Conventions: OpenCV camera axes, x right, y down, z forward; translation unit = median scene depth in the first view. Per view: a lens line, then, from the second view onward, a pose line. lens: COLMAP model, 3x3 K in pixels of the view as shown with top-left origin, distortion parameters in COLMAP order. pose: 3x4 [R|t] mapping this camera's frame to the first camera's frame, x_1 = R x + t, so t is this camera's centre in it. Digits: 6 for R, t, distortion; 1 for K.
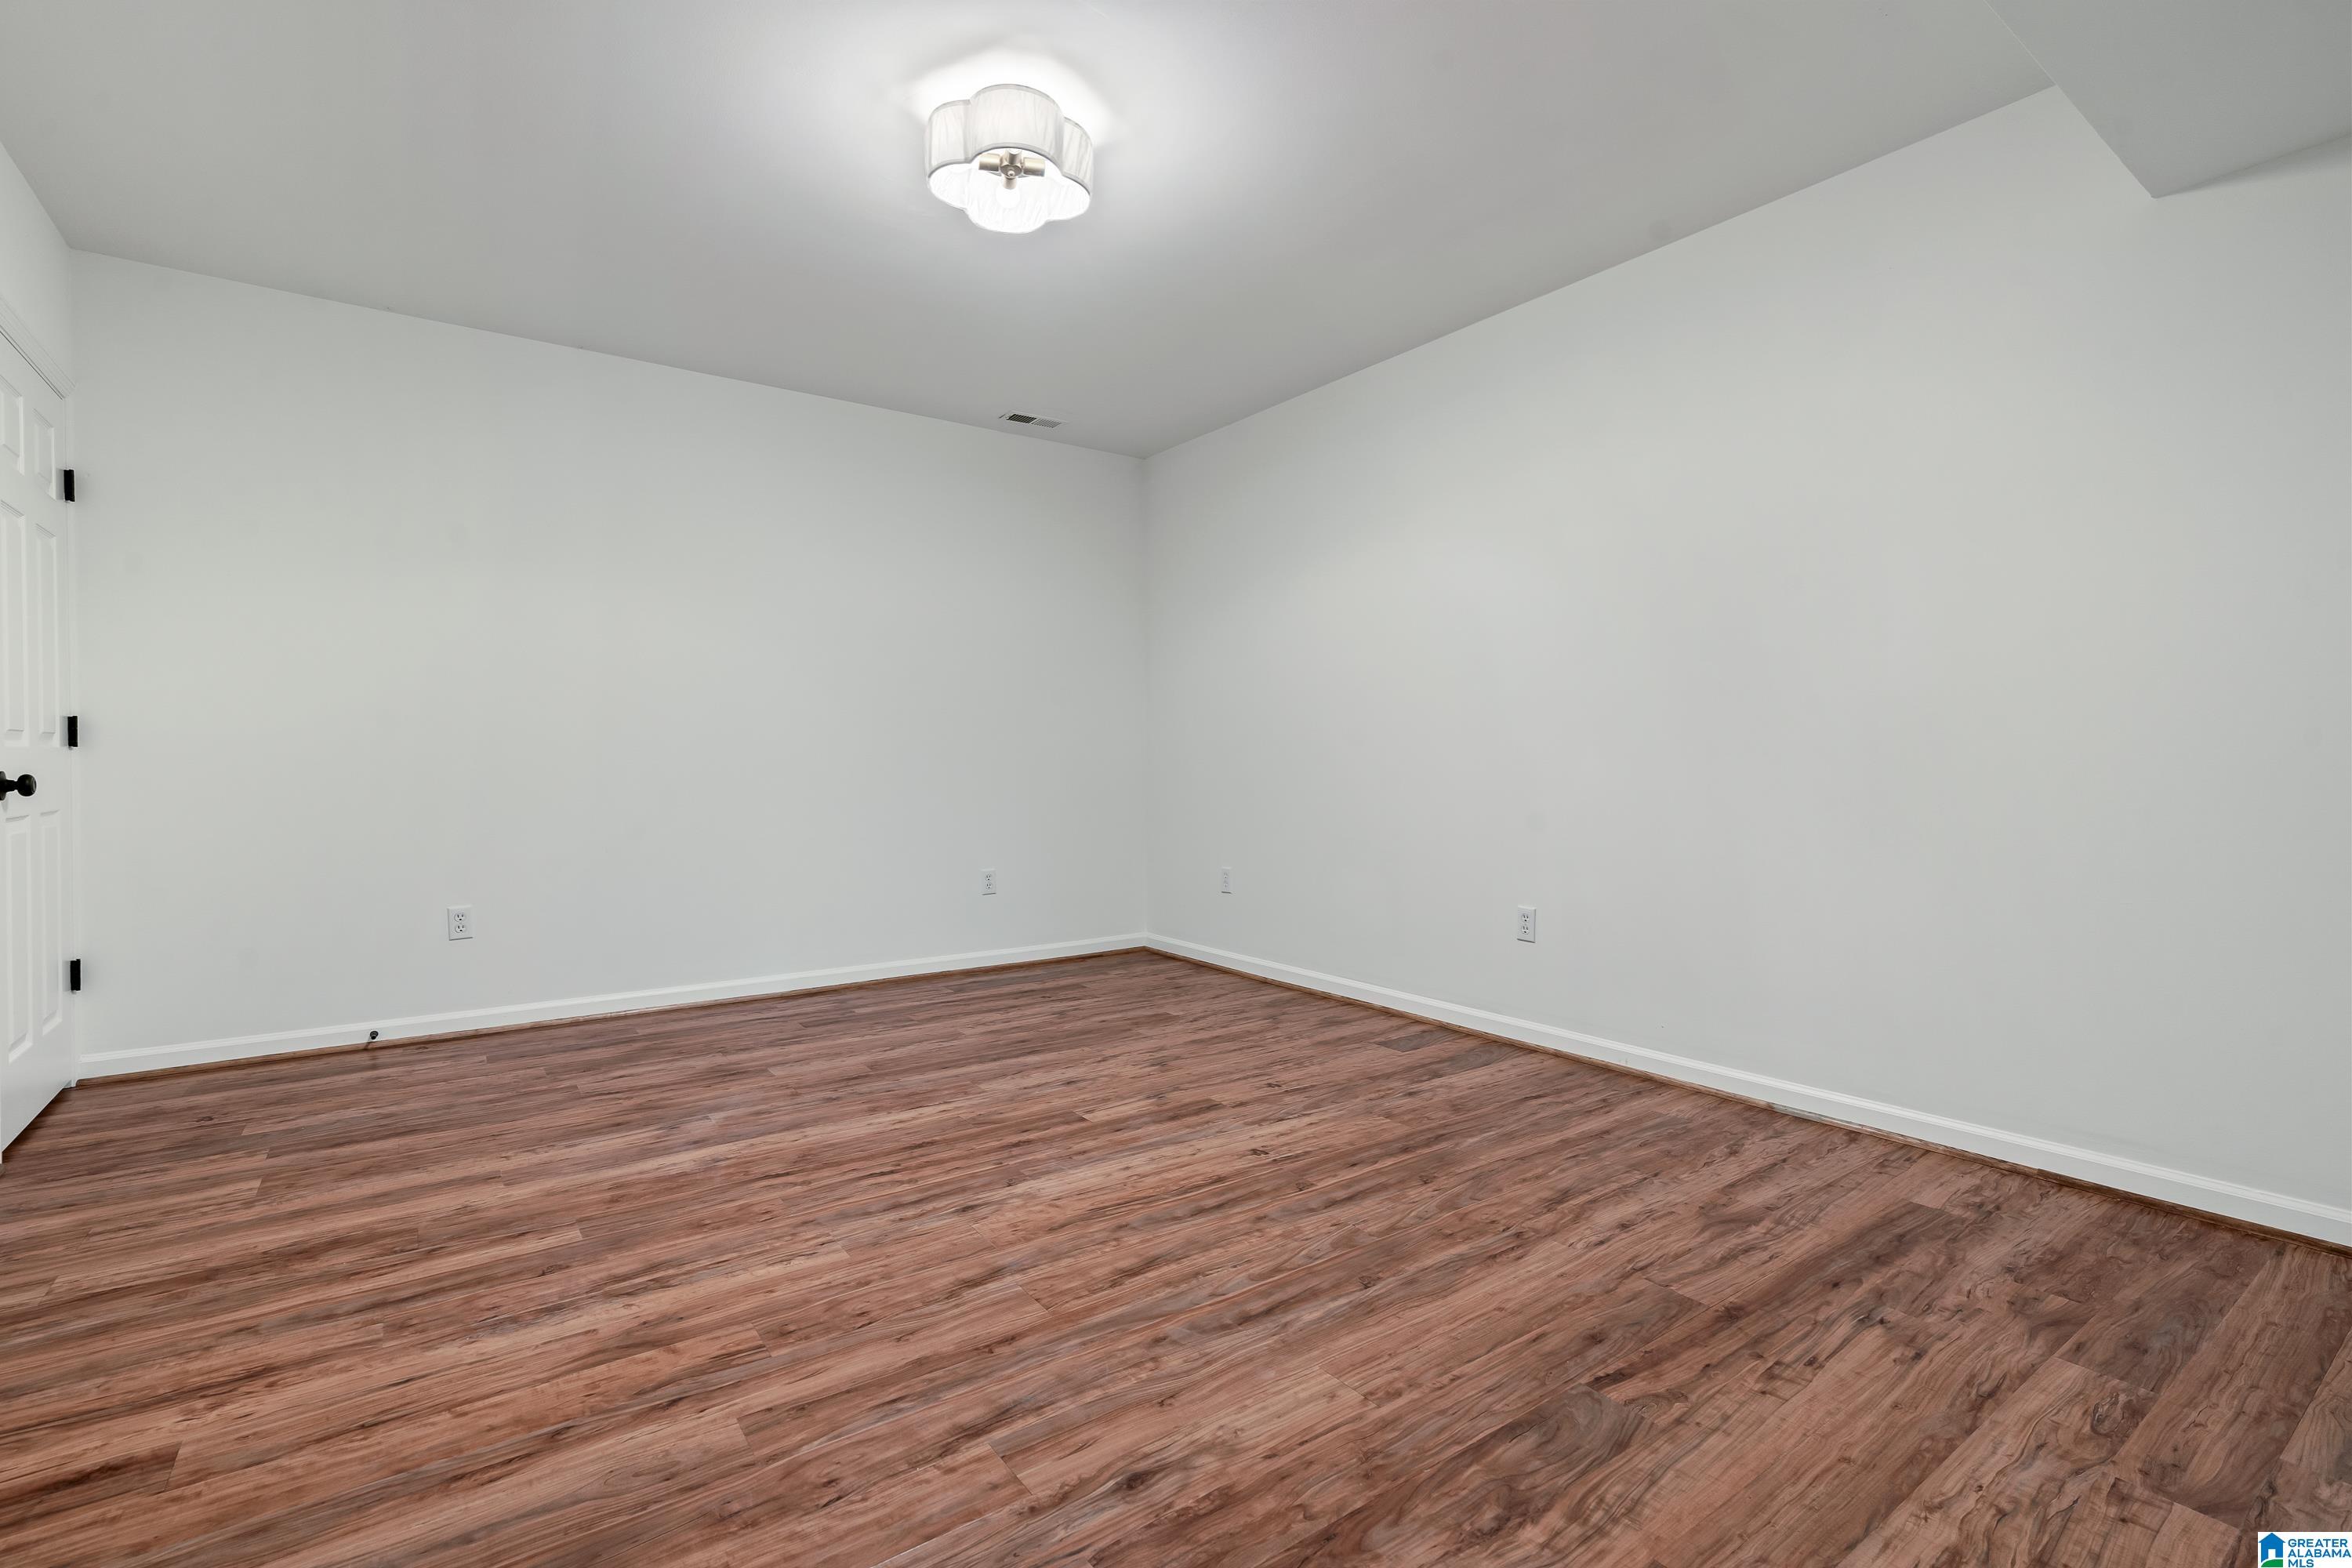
lens RADIAL K [[1066.3, 0, 1179.7], [0, 1066.3, 775.7], [0, 0, 1]] dist [-0.003716, -0.000425]
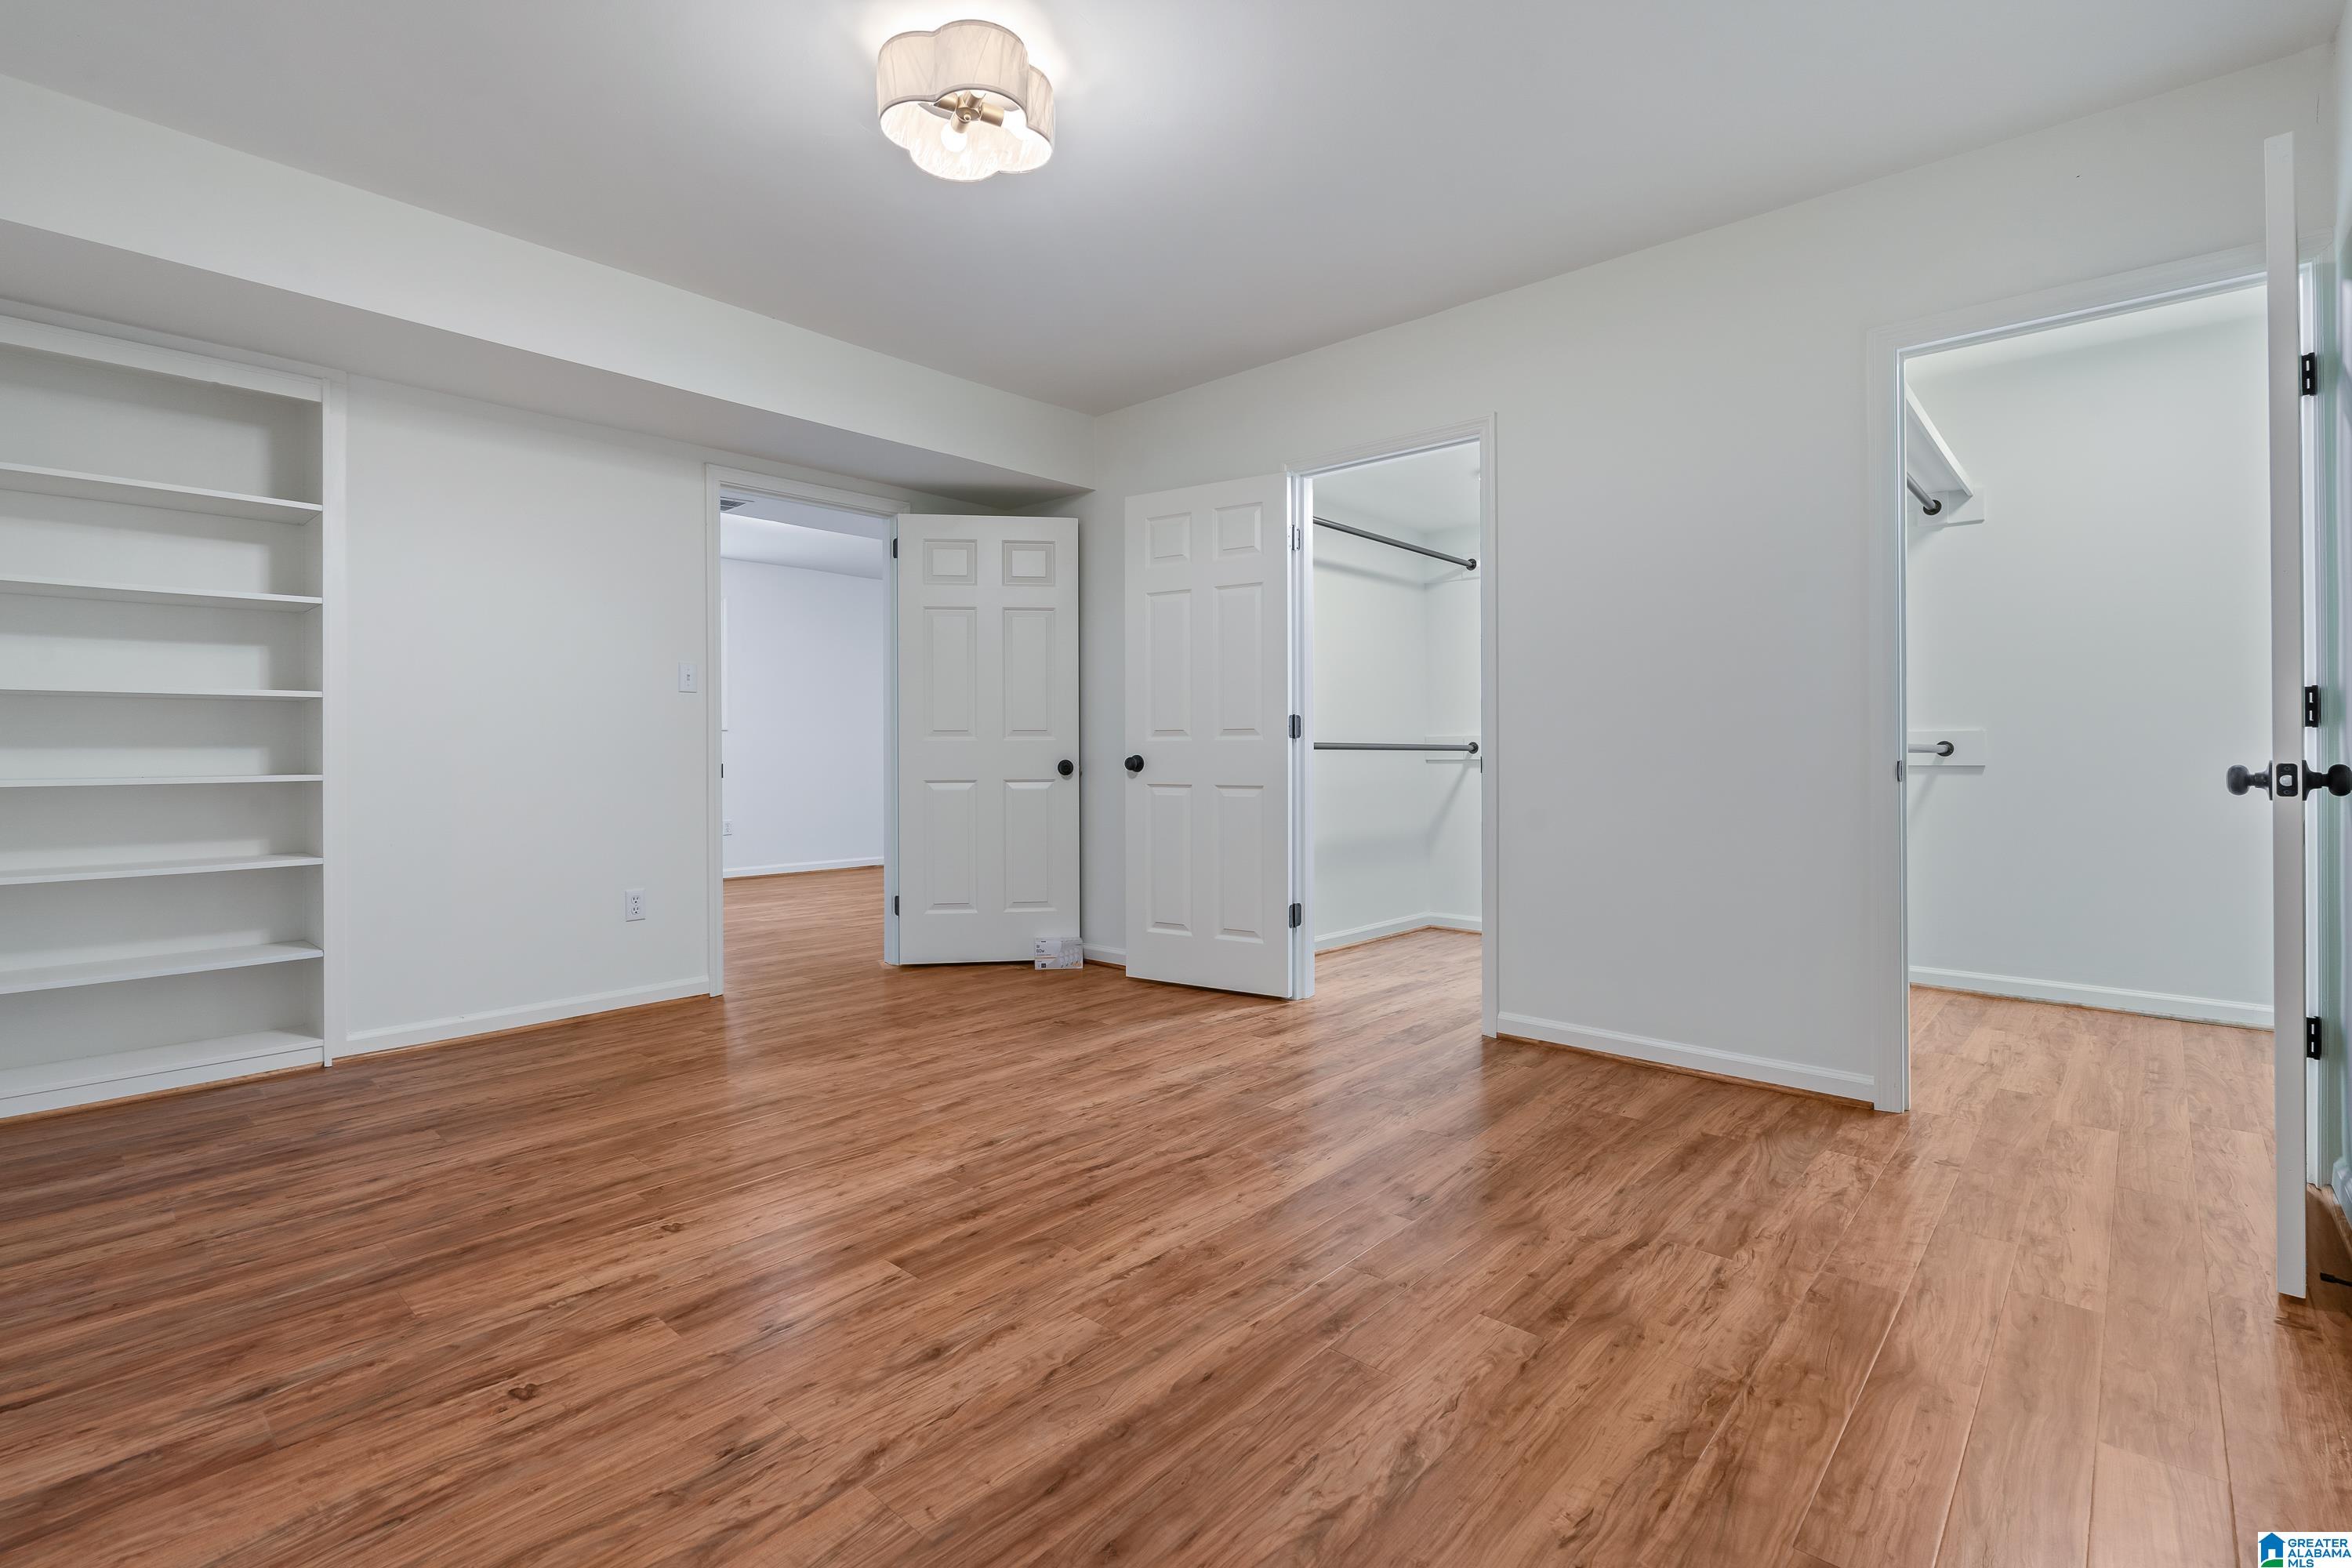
lens RADIAL K [[1066.3, 0, 1173.8], [0, 1066.3, 765.0], [0, 0, 1]] dist [-0.003716, -0.000425]
pose [[-0.976878, 0.006585, -0.213696, -0.138785], [0.001773, 0.999741, 0.022701, -0.024740], [0.213790, 0.021797, -0.976636, 1.985923]]
